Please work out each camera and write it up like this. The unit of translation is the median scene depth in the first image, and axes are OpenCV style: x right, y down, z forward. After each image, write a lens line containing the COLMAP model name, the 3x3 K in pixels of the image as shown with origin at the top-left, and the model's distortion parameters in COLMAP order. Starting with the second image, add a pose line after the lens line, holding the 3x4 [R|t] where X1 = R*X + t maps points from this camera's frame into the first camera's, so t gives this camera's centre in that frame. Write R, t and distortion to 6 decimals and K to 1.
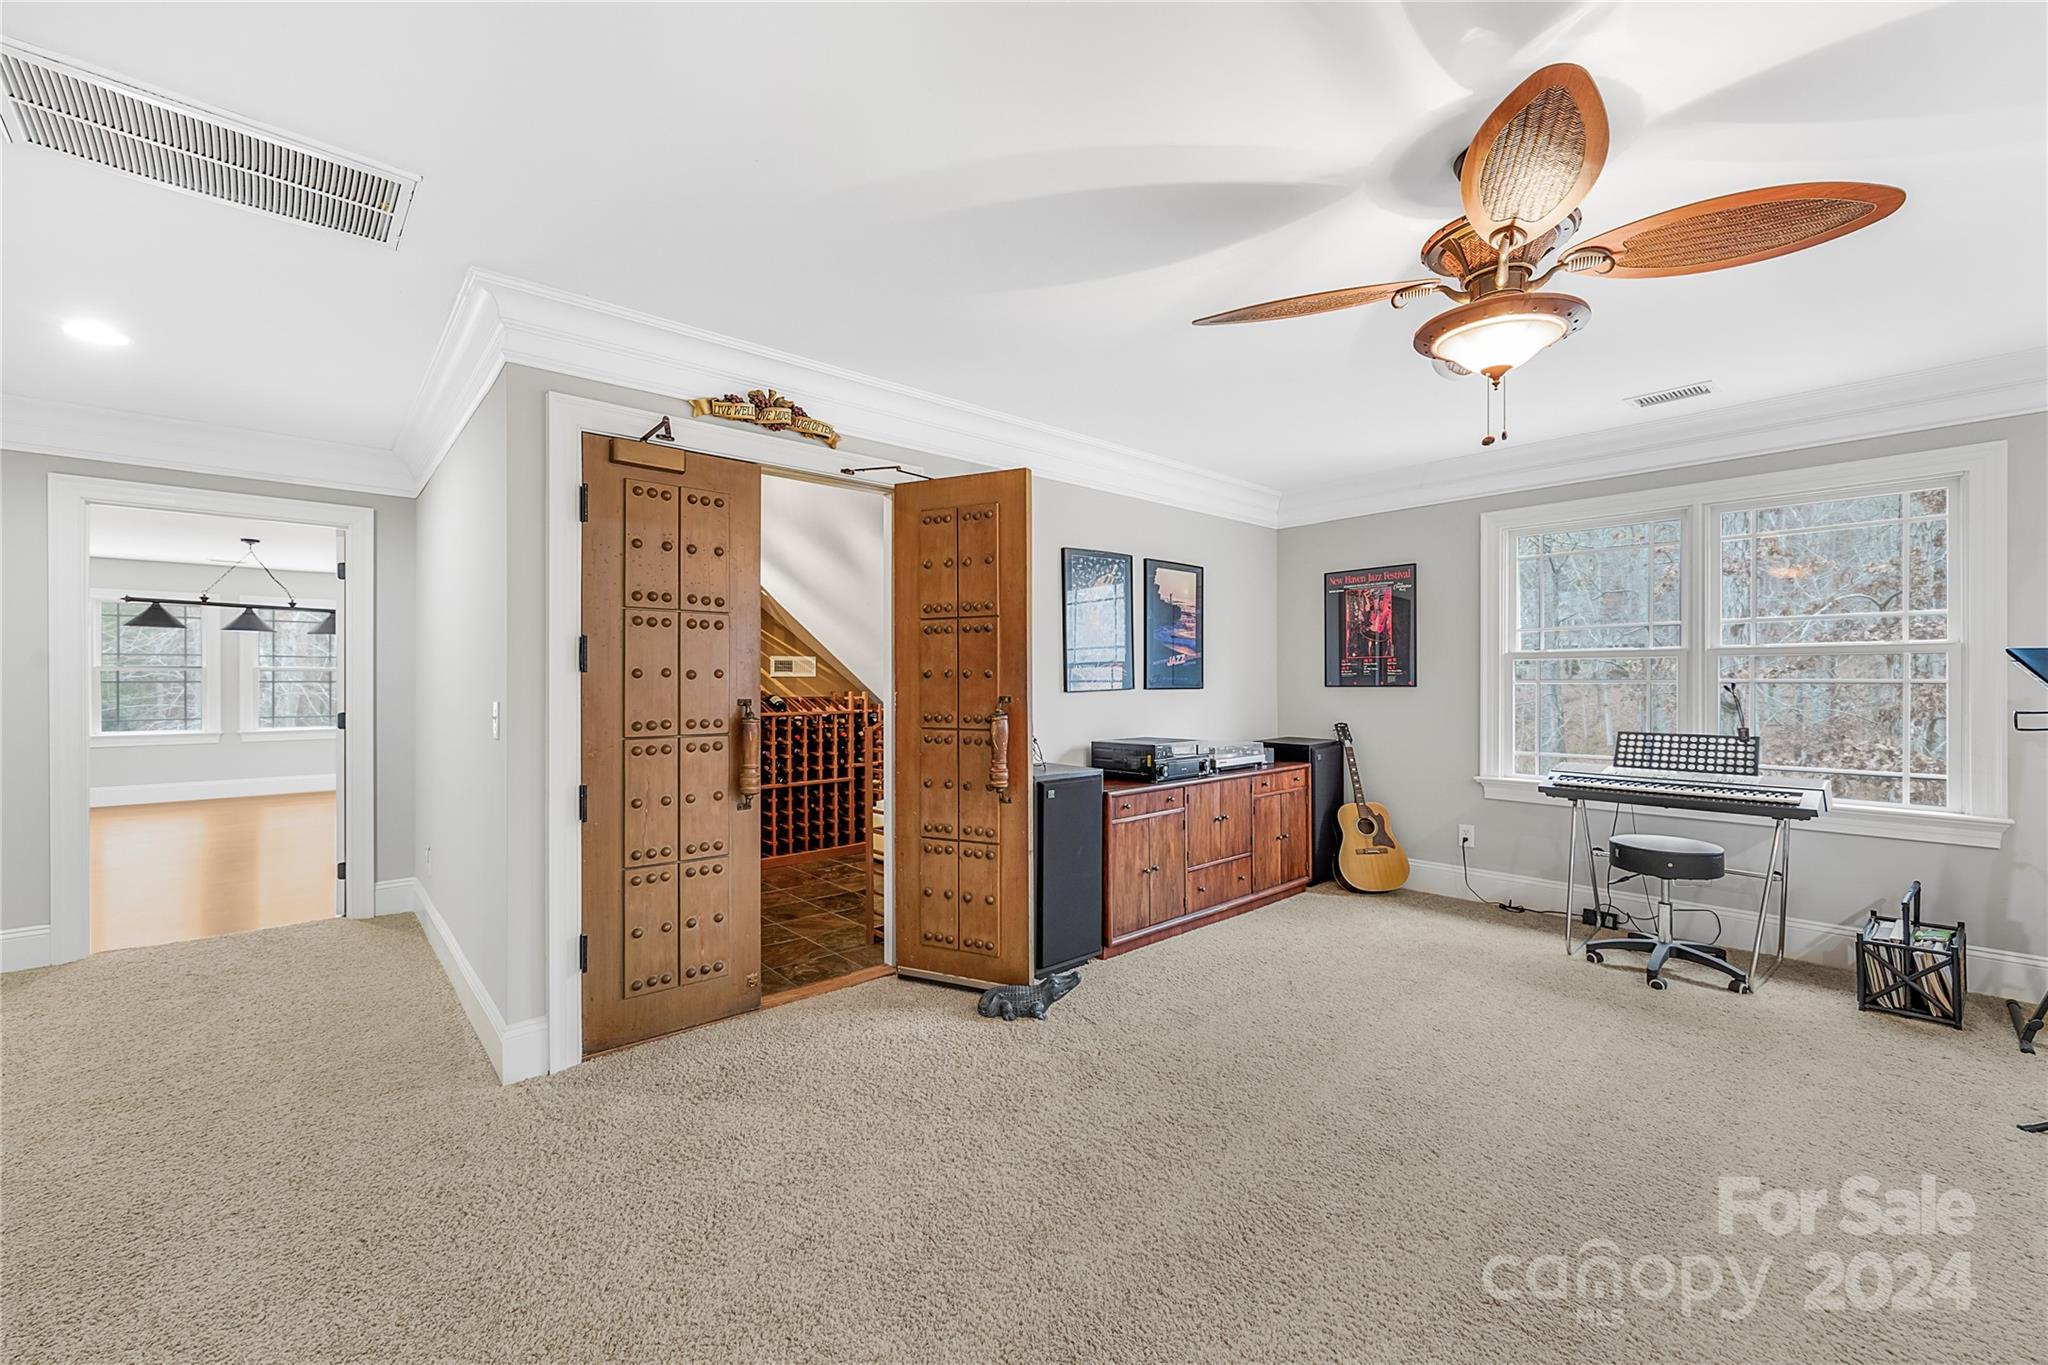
lens RADIAL K [[828.2, 0, 1036.6], [0, 828.2, 678.6], [0, 0, 1]] dist [0.001654, 0.000652]
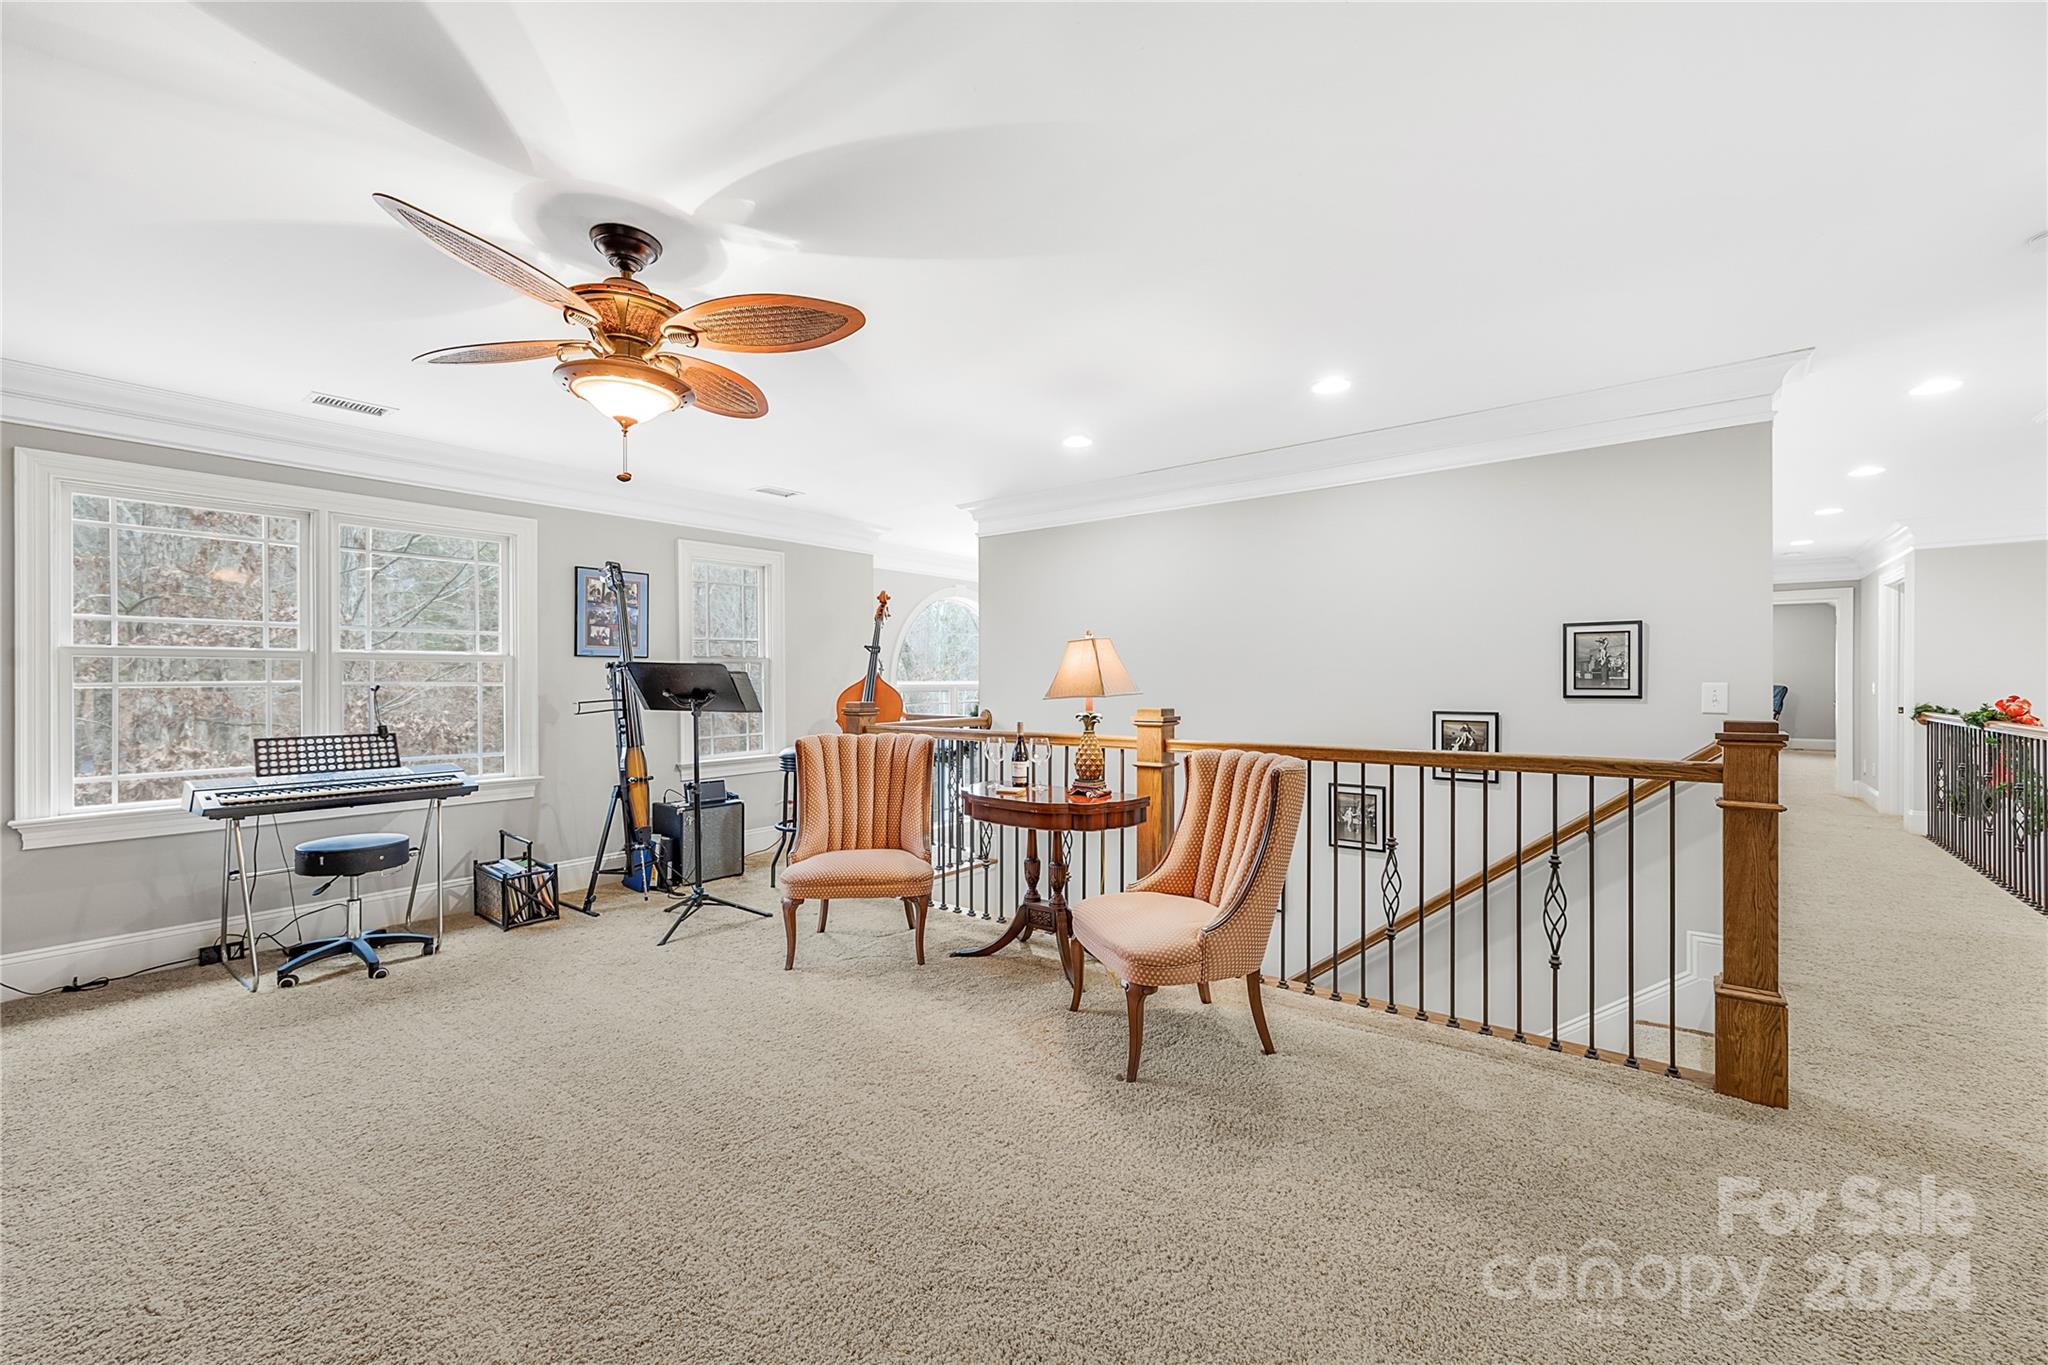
lens RADIAL K [[828.2, 0, 1035.1], [0, 828.2, 682.6], [0, 0, 1]] dist [0.001654, 0.000652]
pose [[-0.176938, -0.001293, 0.984221, -0.392124], [0.002044, 0.999996, 0.001682, 0.001969], [-0.984220, 0.002309, -0.176935, 0.343077]]
